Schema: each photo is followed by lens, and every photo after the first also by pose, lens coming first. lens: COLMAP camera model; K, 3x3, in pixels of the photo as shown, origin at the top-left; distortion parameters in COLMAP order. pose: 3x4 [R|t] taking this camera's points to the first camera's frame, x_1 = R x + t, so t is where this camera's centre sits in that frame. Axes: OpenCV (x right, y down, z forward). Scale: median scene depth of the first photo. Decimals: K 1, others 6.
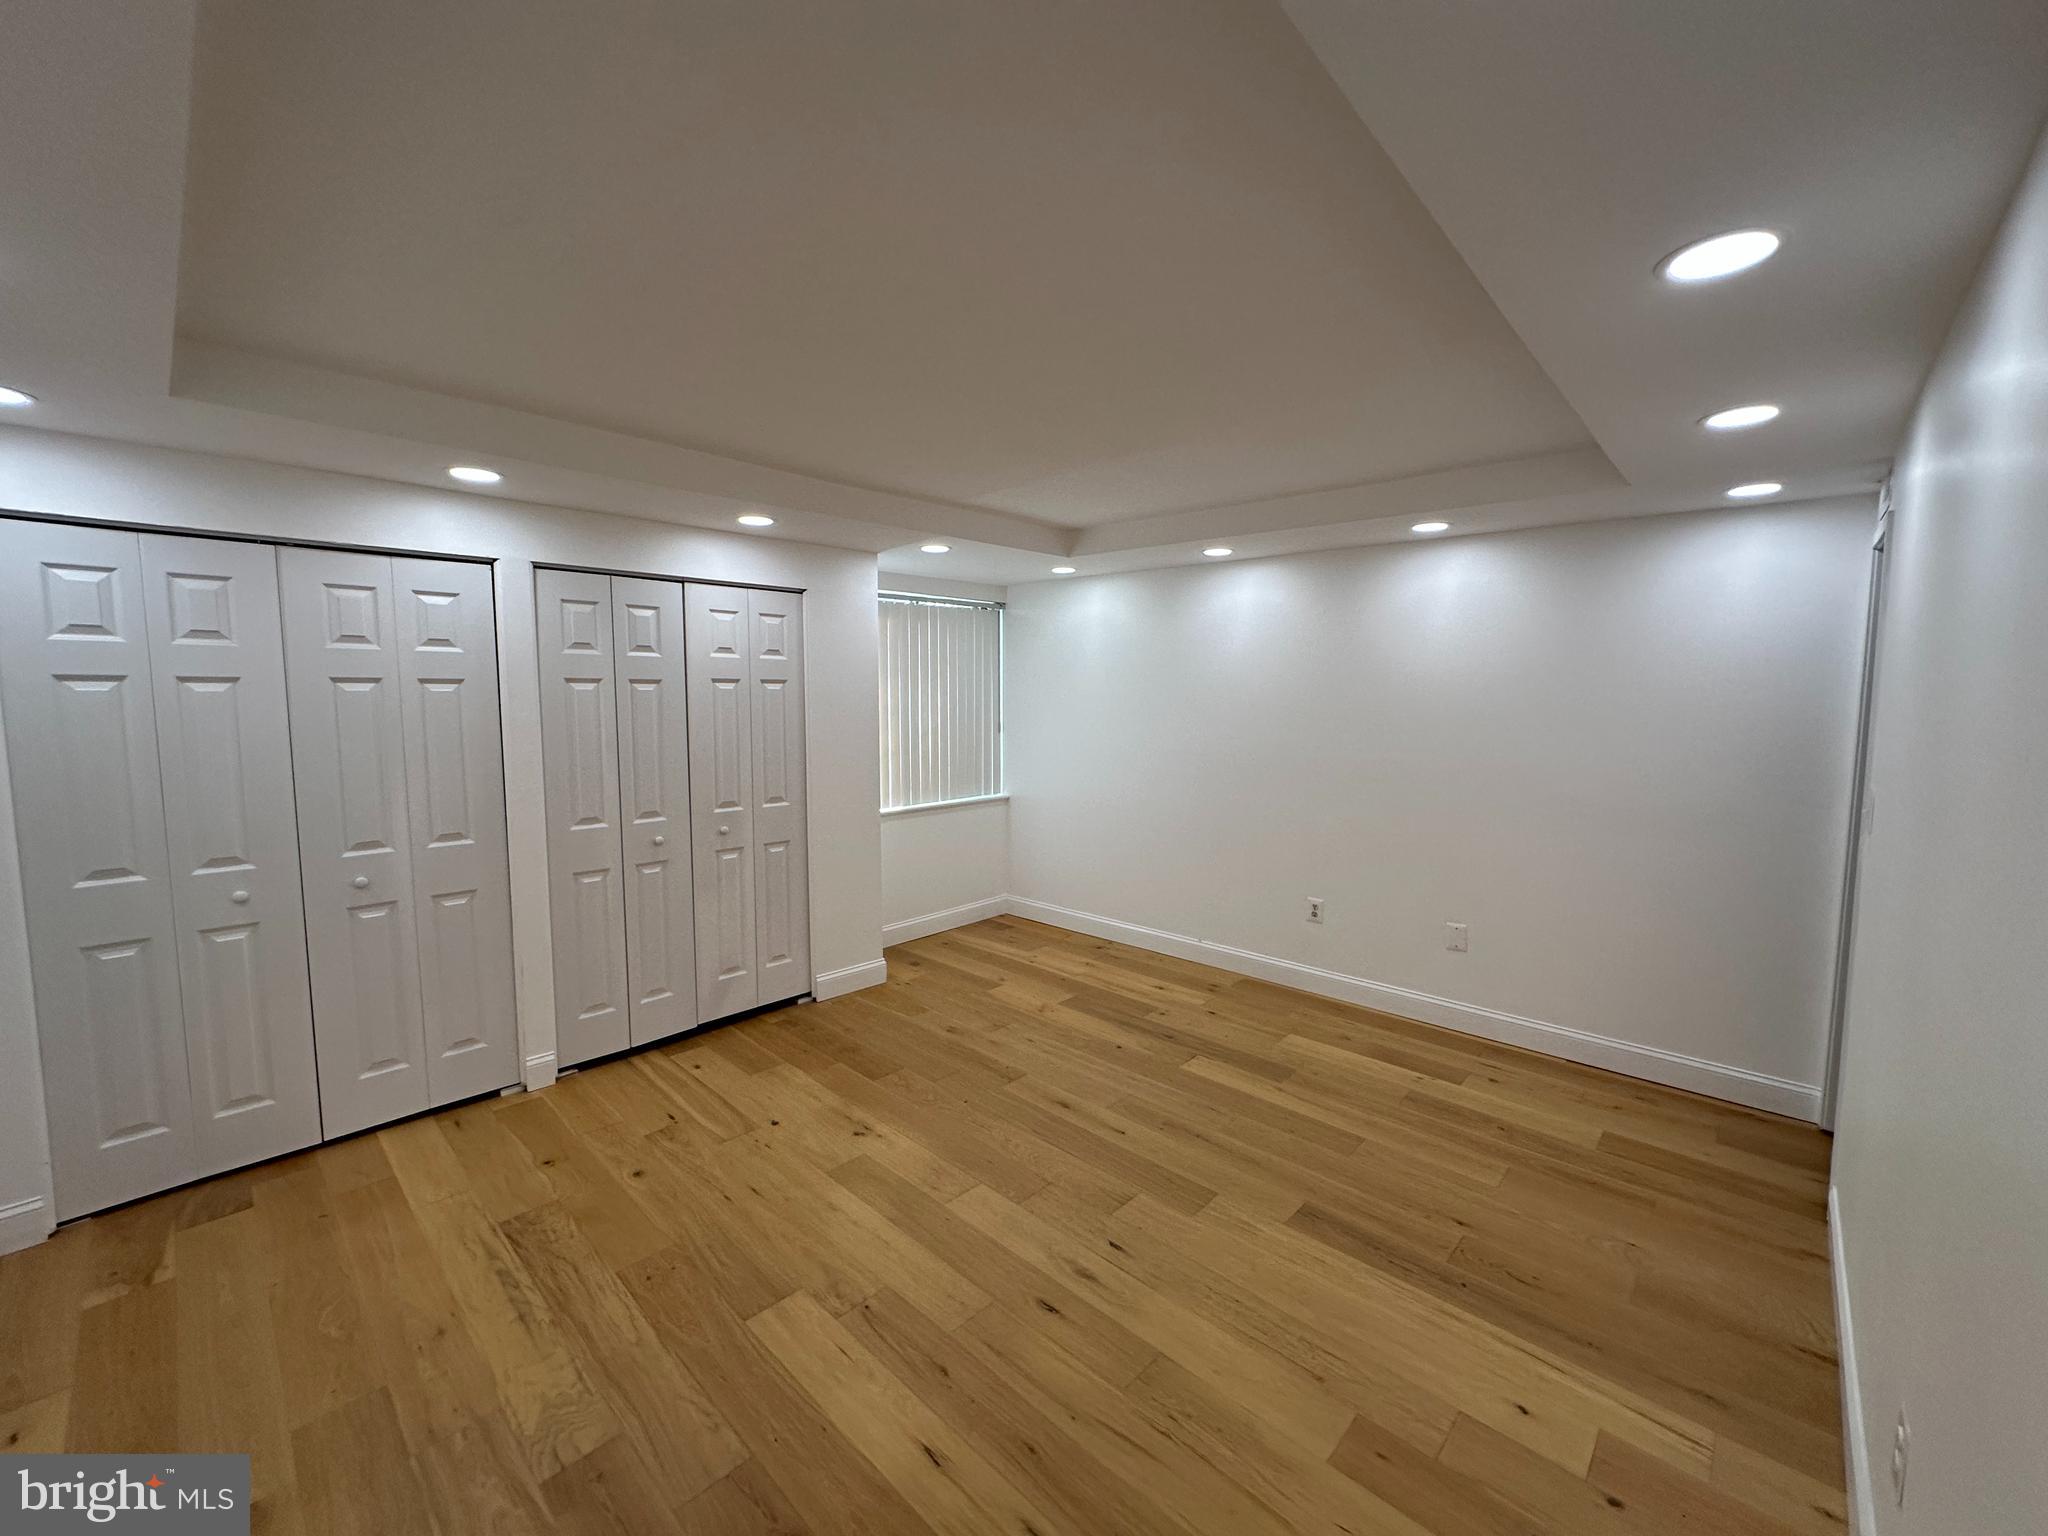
lens RADIAL K [[816.0, 0, 1021.8], [0, 816.0, 764.5], [0, 0, 1]] dist [0.000125, 0.000040]
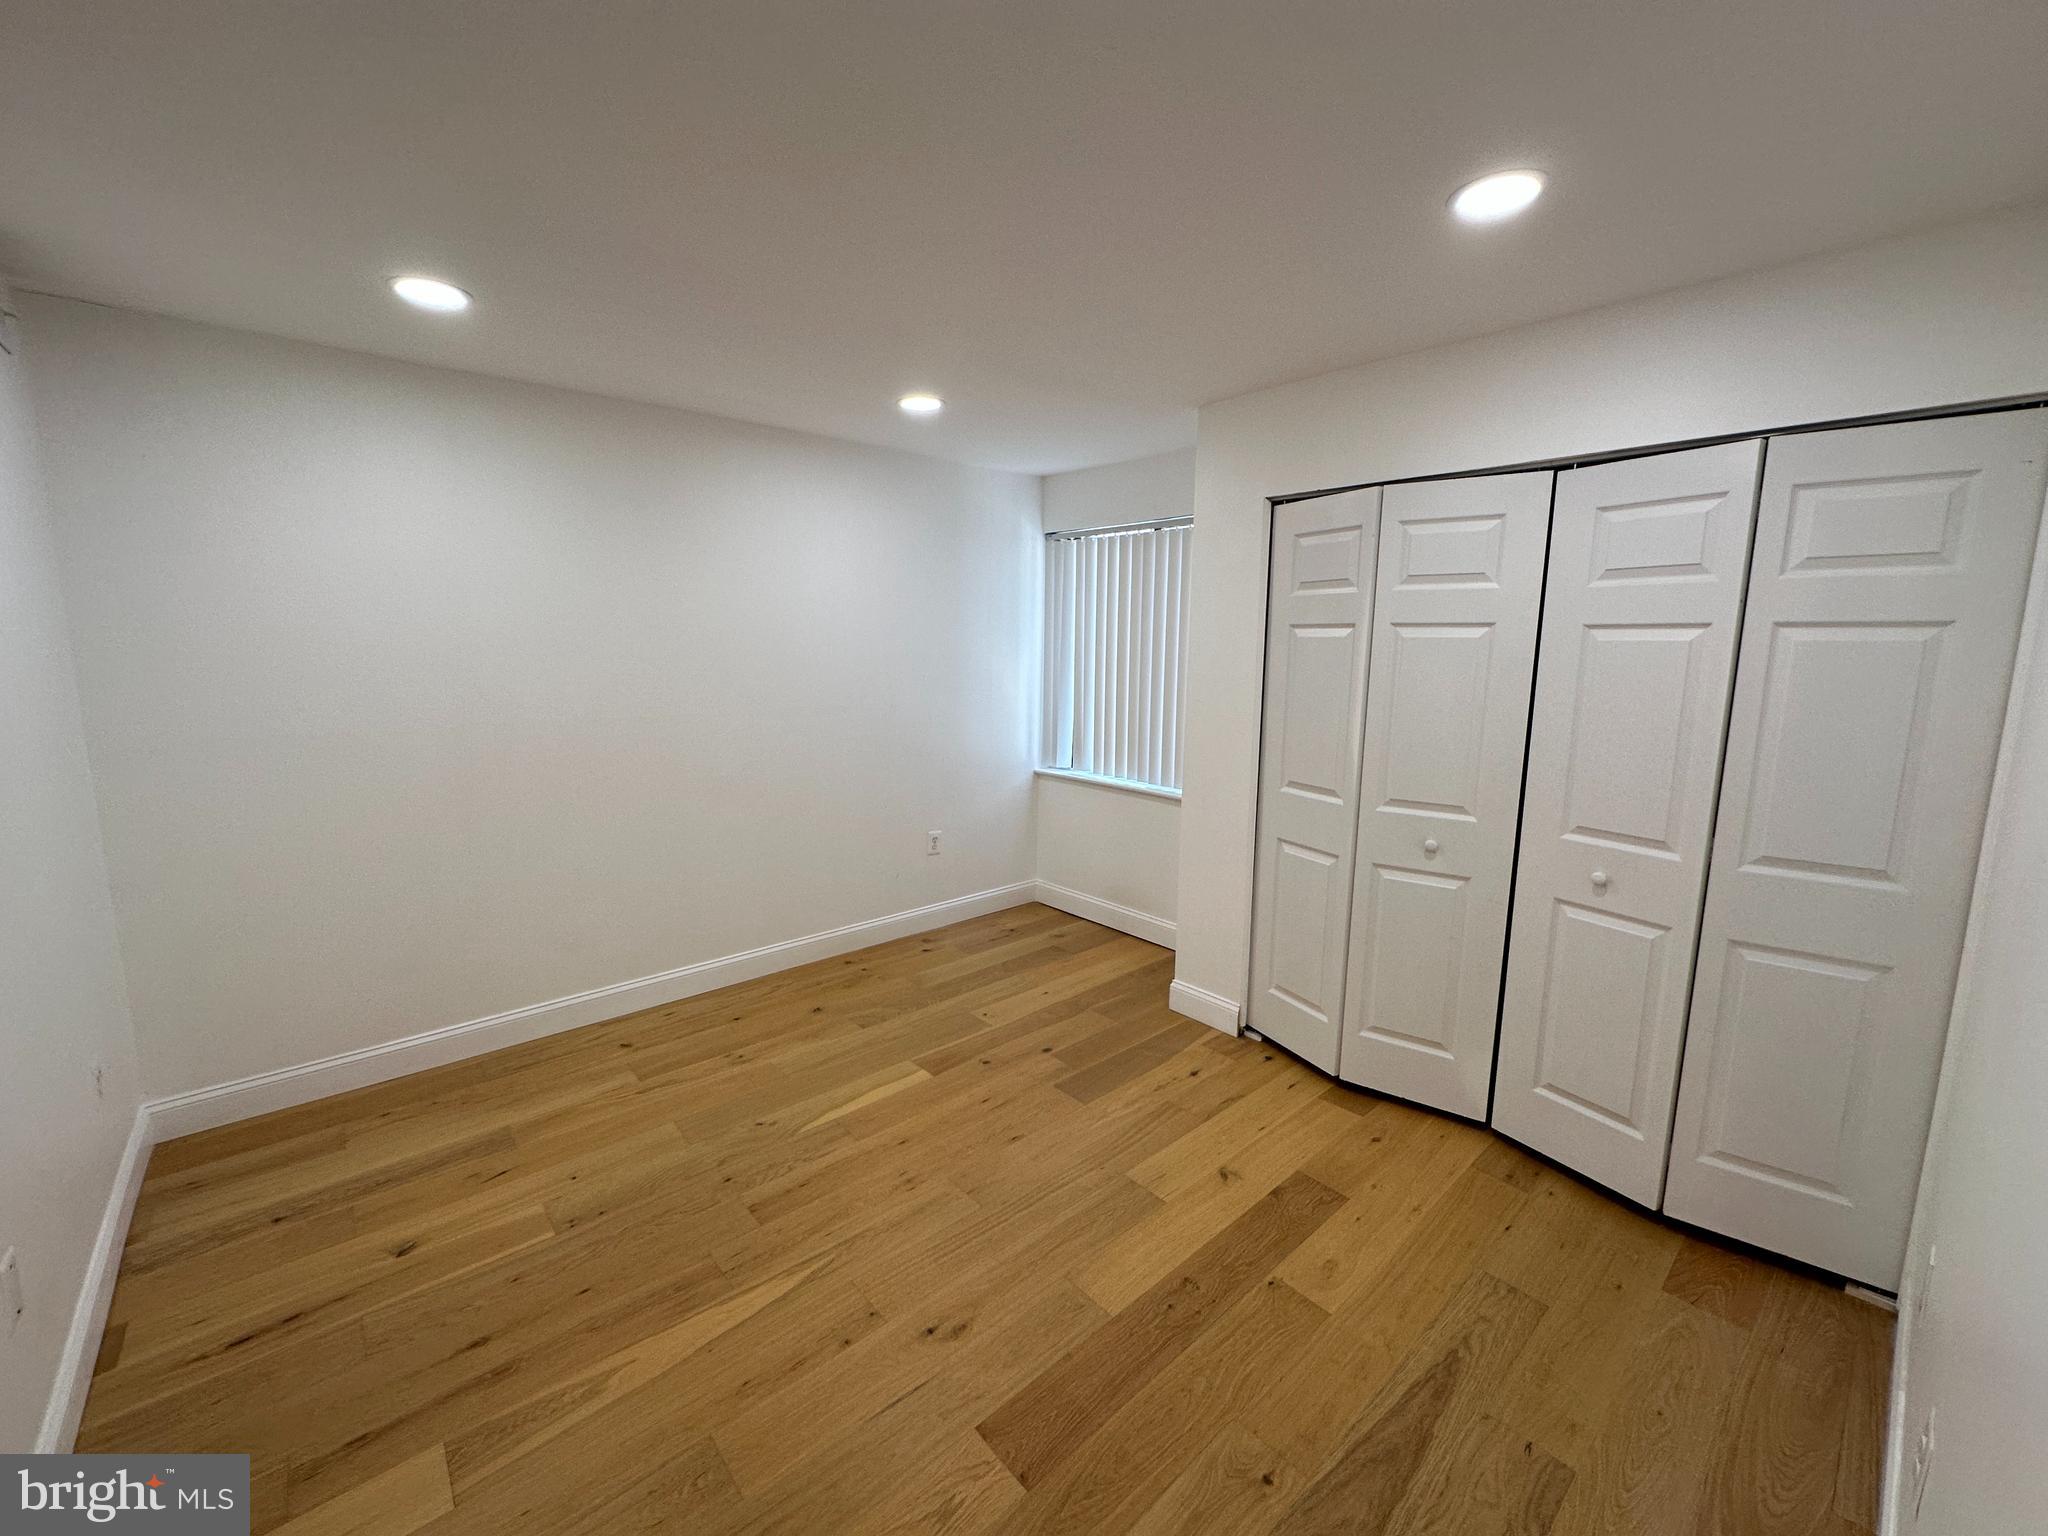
lens RADIAL K [[816.0, 0, 1021.6], [0, 816.0, 764.9], [0, 0, 1]] dist [0.000125, 0.000040]
pose [[-0.084990, 0.160219, -0.983416, 0.125723], [-0.090326, 0.981684, 0.167743, -0.058388], [0.992279, 0.103085, -0.068961, 0.594063]]
